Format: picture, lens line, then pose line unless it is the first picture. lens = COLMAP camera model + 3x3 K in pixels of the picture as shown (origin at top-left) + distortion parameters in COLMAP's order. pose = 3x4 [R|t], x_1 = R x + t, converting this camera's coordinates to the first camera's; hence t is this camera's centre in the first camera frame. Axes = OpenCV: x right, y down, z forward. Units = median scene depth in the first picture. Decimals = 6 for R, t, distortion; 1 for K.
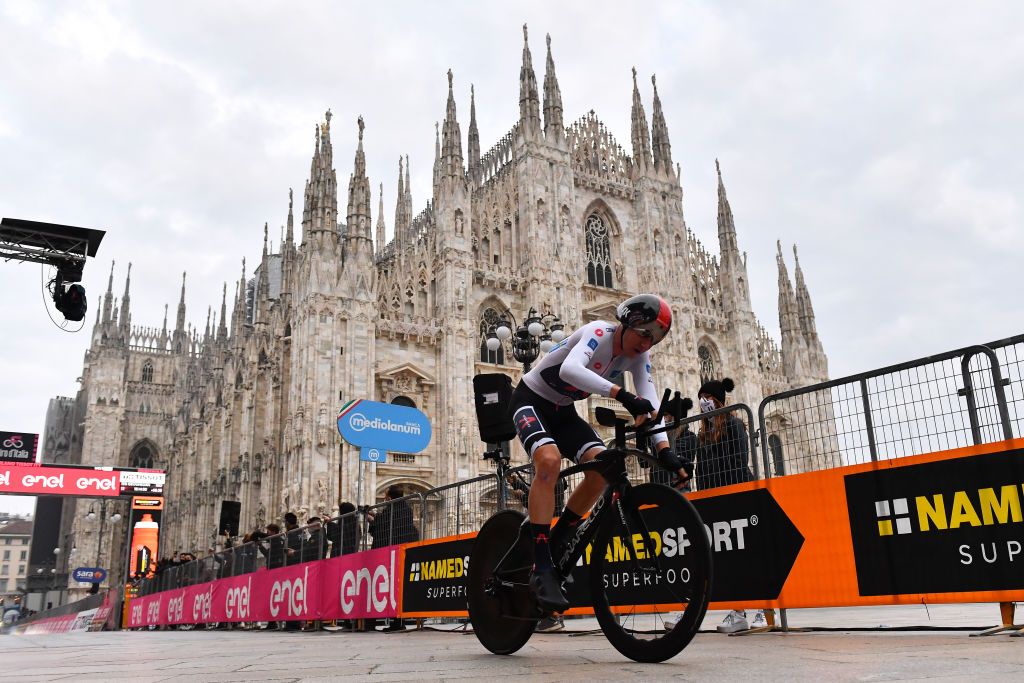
lens RADIAL K [[831.5, 0, 543.4], [0, 831.5, 351.3], [0, 0, 1]] dist [-0.020495, -0.008396]
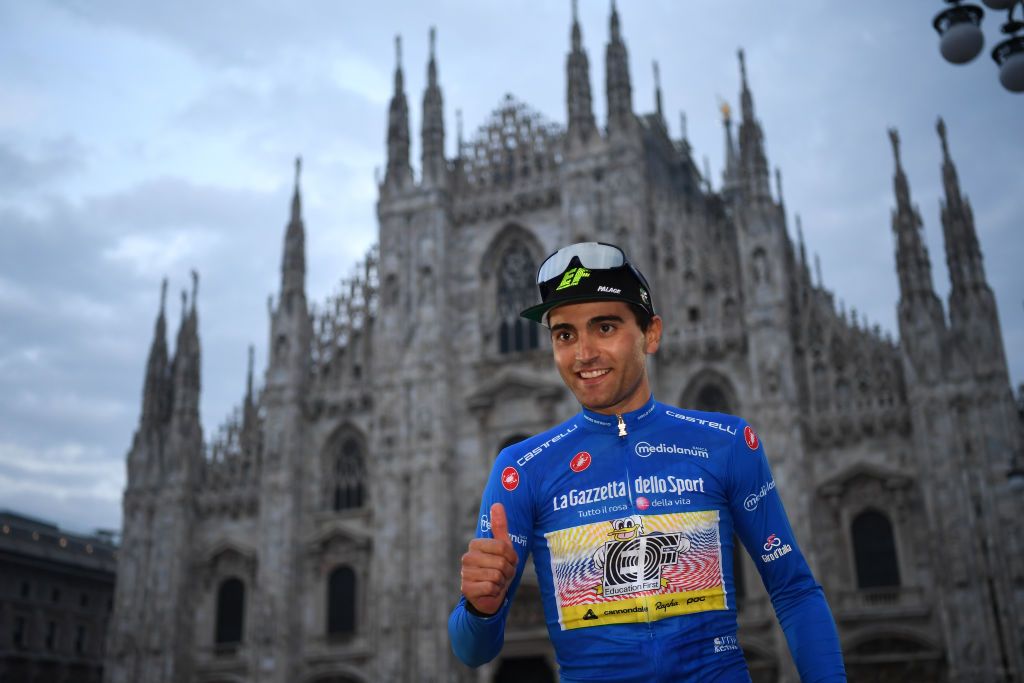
lens RADIAL K [[1254.2, 0, 512.0], [0, 1254.2, 341.5], [0, 0, 1]] dist [0.065291, 0.043003]
pose [[0.567803, -0.260482, -0.780864, 0.894133], [0.241601, 0.959569, -0.144416, 0.064002], [0.786911, -0.106658, 0.607779, 0.374129]]
